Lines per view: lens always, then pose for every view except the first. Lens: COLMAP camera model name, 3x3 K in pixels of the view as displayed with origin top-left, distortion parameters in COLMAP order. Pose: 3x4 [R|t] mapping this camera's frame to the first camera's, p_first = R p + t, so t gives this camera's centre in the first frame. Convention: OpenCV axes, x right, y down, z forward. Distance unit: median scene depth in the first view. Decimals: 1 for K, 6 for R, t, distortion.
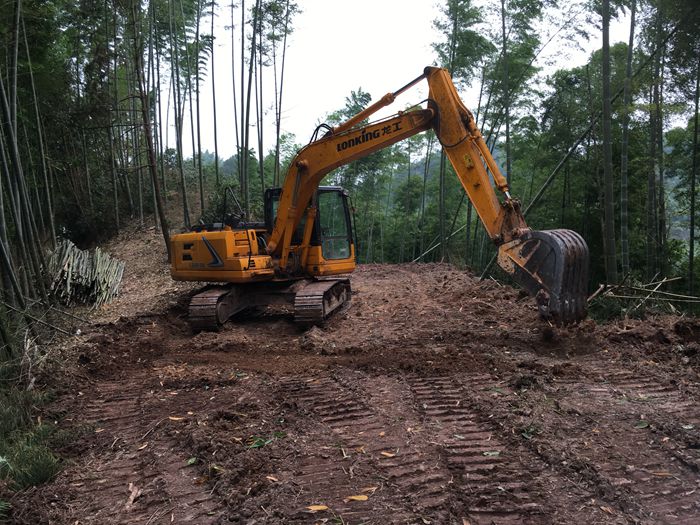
lens RADIAL K [[605.8, 0, 350.0], [0, 605.8, 262.5], [0, 0, 1]] dist [0.054984, -0.008459]
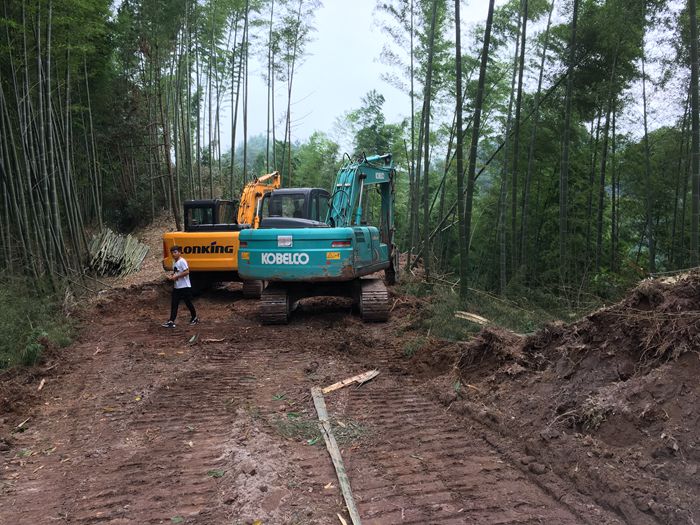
lens RADIAL K [[605.8, 0, 350.0], [0, 605.8, 262.5], [0, 0, 1]] dist [0.054984, -0.008459]
pose [[0.995577, 0.035697, -0.086898, 0.209629], [-0.033360, 0.999045, 0.028204, -0.018512], [0.087822, -0.025180, 0.995818, -0.328505]]
